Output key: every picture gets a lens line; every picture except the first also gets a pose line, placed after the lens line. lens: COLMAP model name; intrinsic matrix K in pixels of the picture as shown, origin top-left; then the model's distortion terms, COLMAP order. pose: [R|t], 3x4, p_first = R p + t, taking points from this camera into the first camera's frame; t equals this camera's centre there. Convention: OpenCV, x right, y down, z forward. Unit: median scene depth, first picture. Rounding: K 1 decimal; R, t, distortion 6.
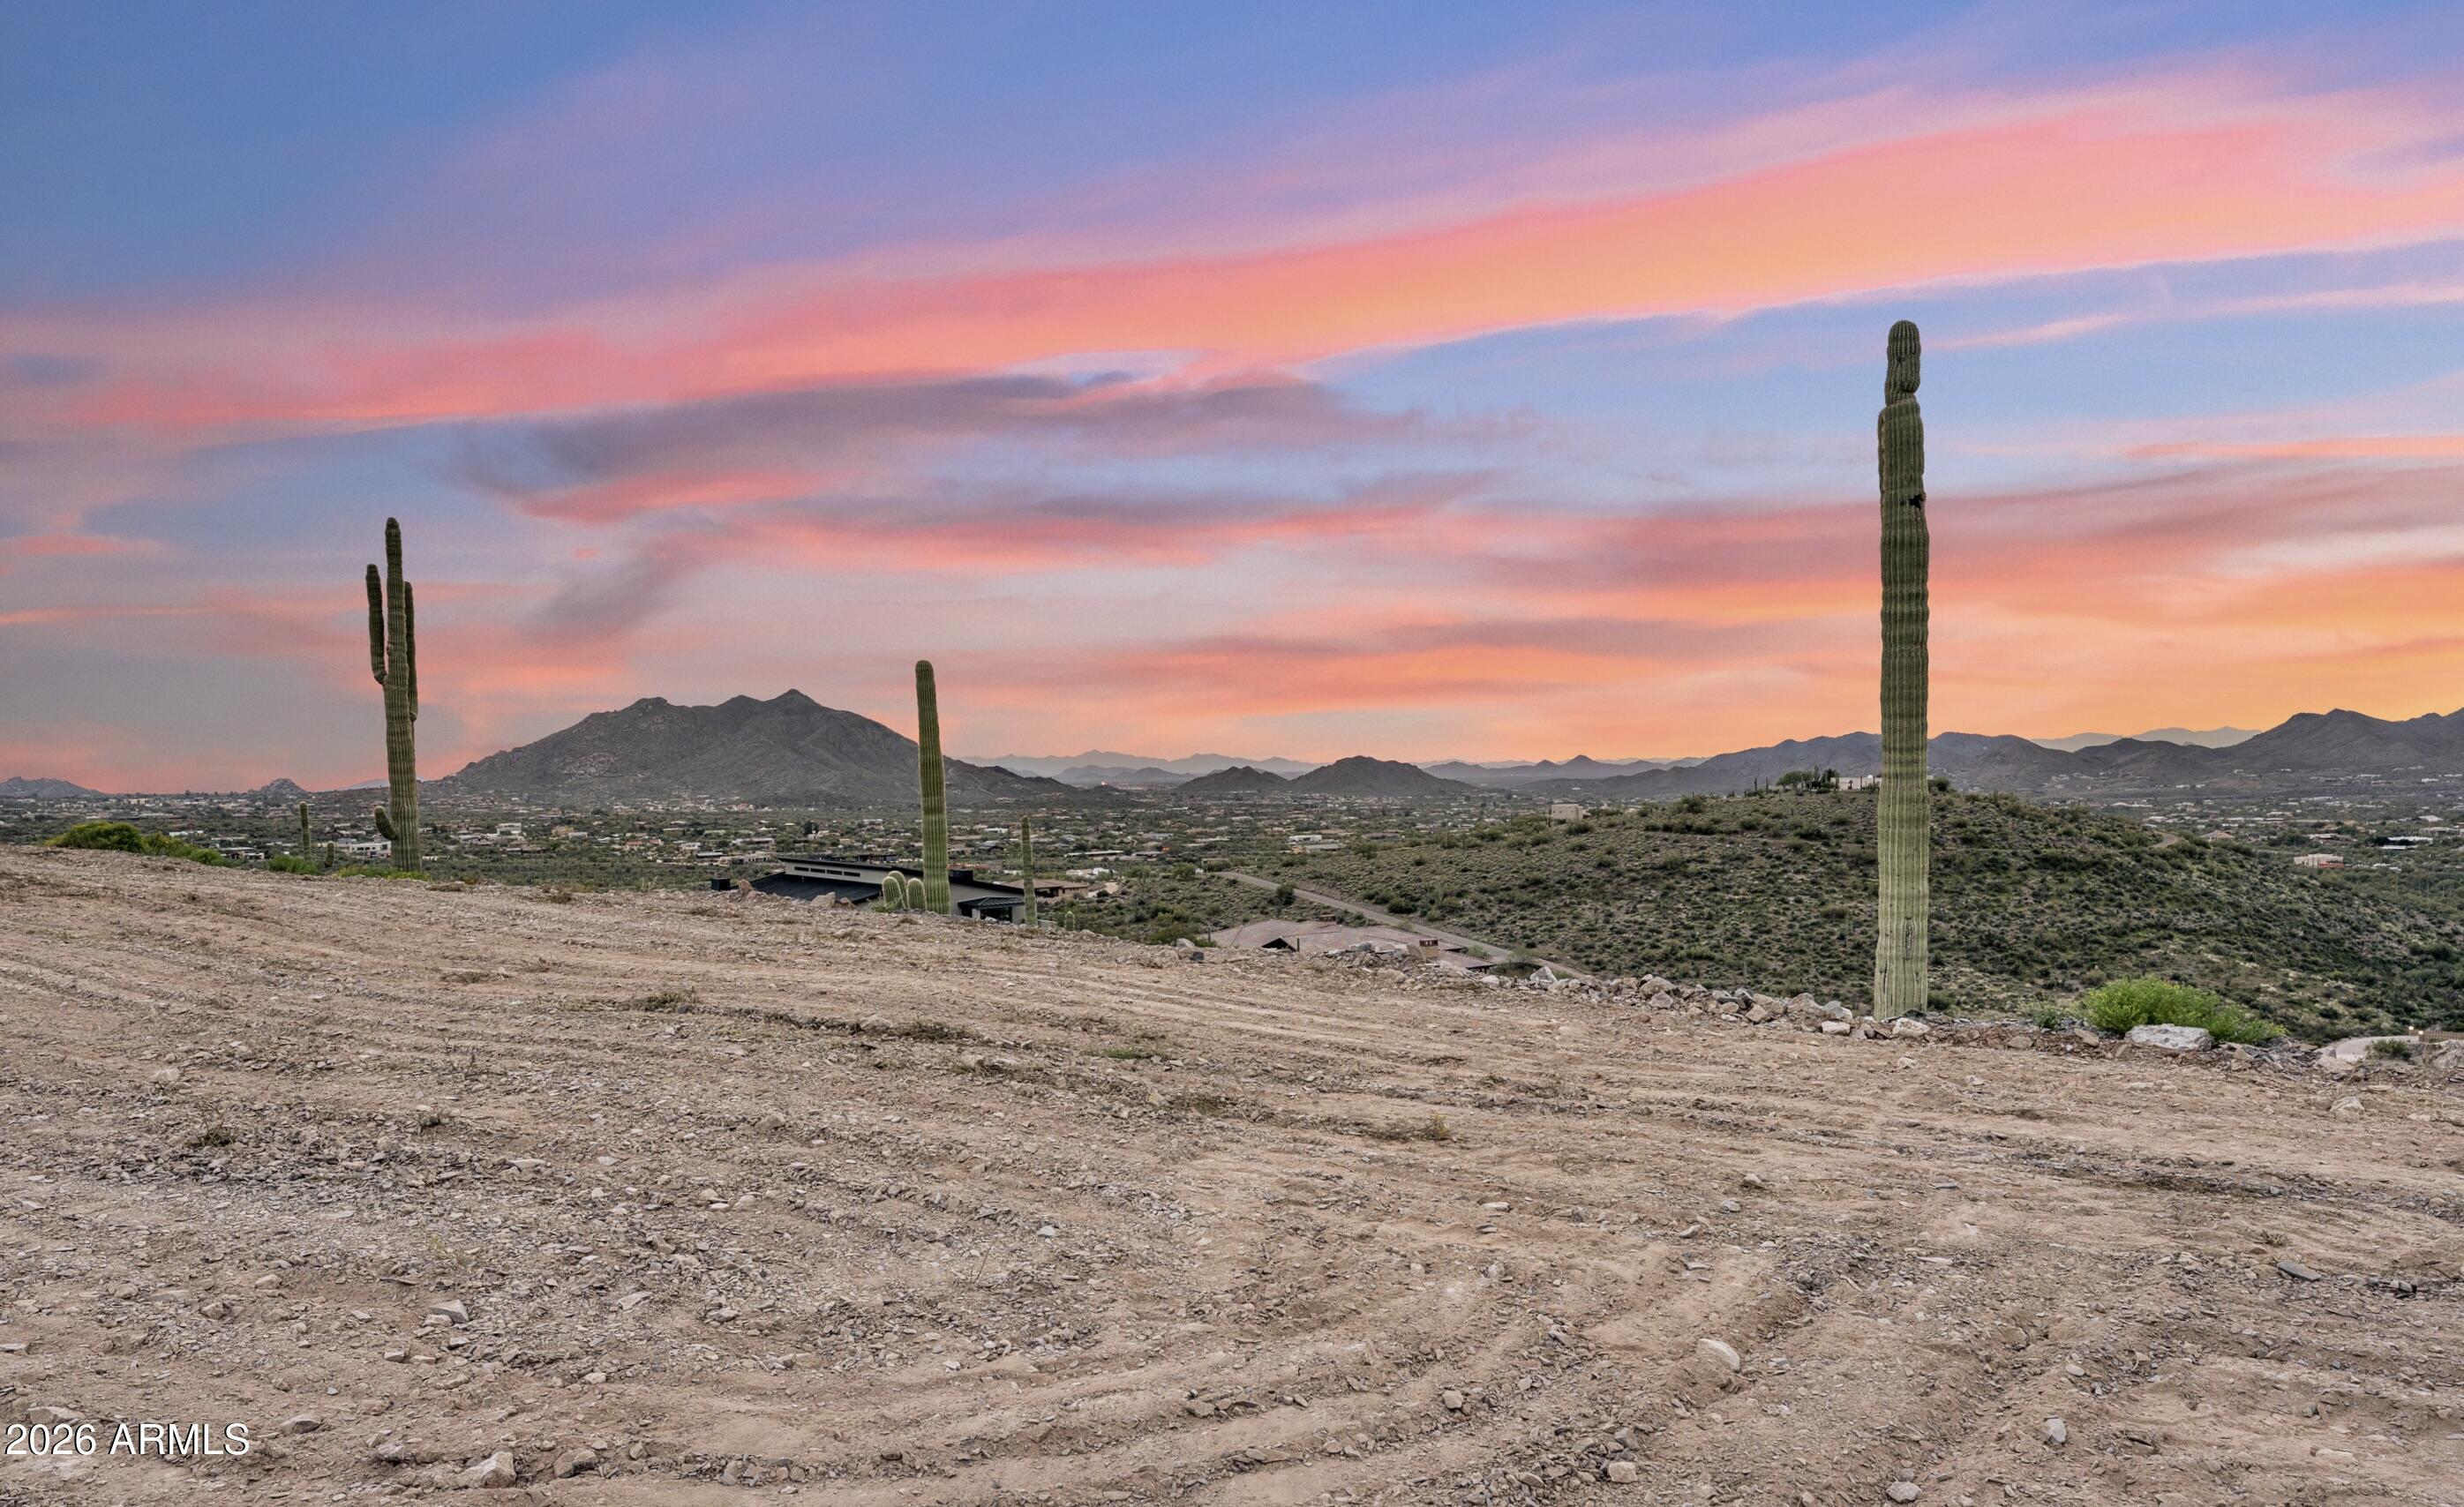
lens RADIAL K [[1657.1, 0, 1232.0], [0, 1657.1, 753.5], [0, 0, 1]] dist [0.000704, -0.002779]
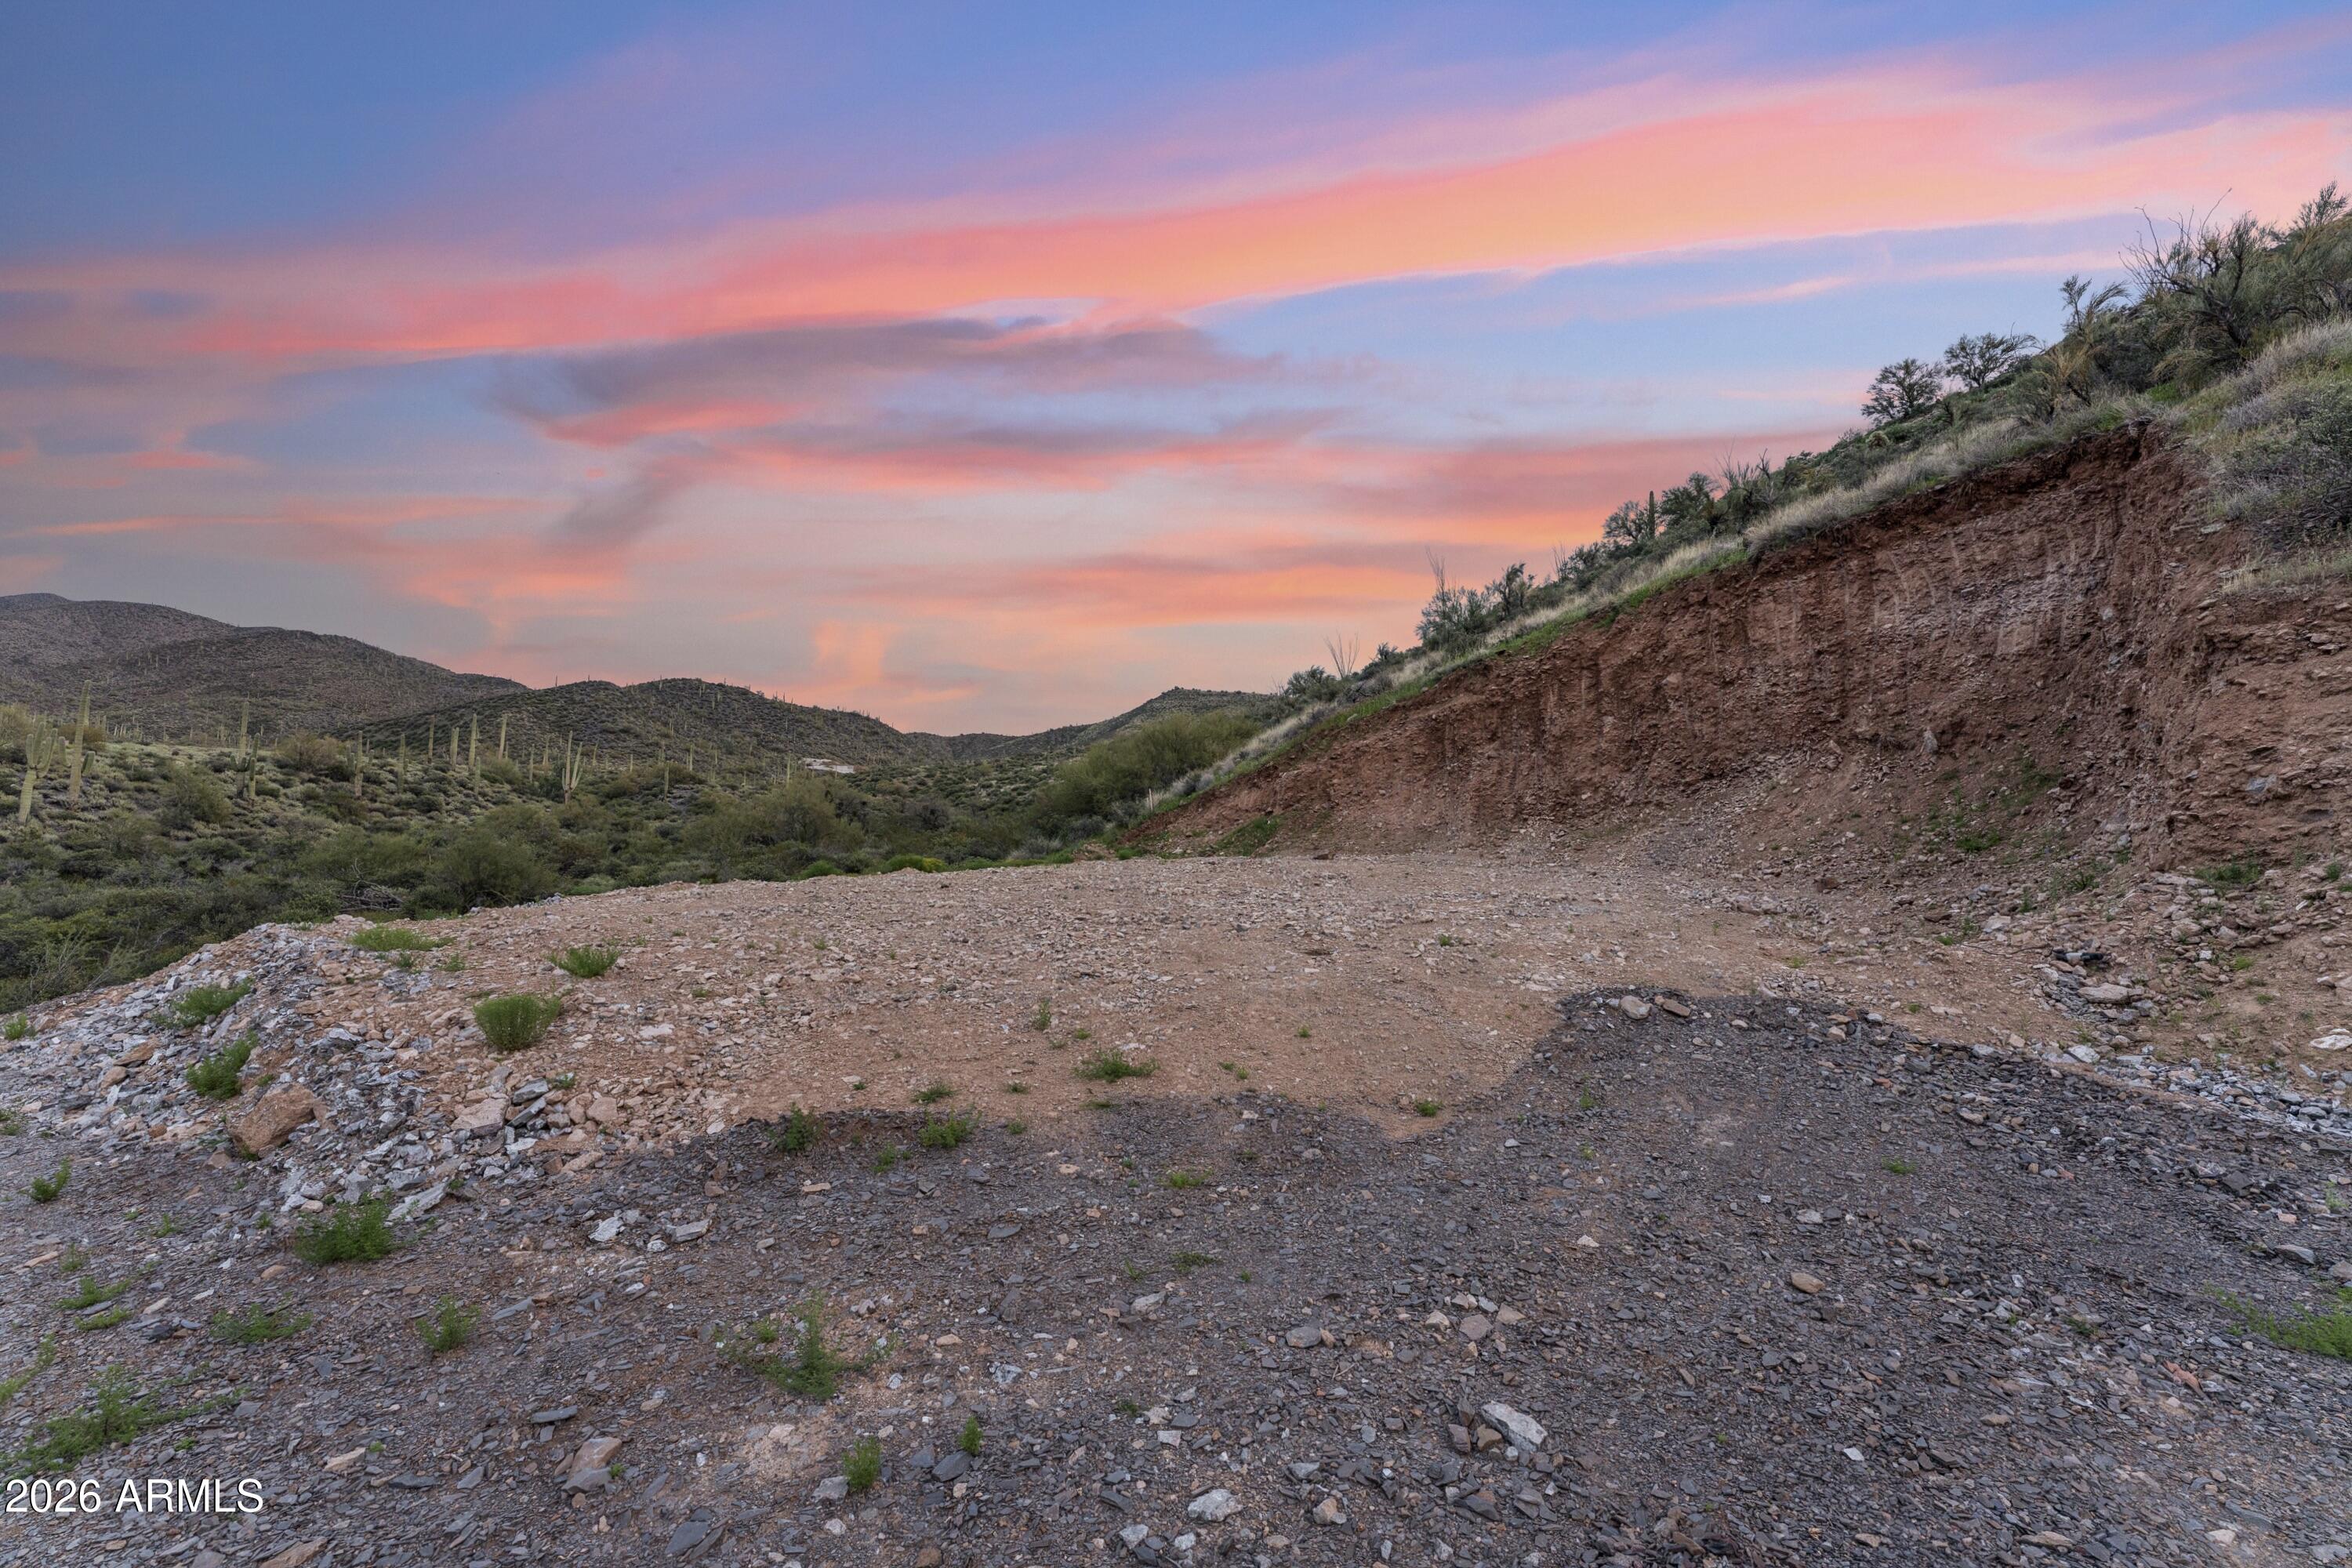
lens RADIAL K [[860.1, 0, 1171.3], [0, 860.1, 730.9], [0, 0, 1]] dist [-0.000294, 0.000026]
pose [[0.999597, -0.001382, 0.028336, 0.013663], [-0.004957, 0.974940, 0.222412, -0.074177], [-0.027933, -0.222463, 0.974541, 0.311275]]
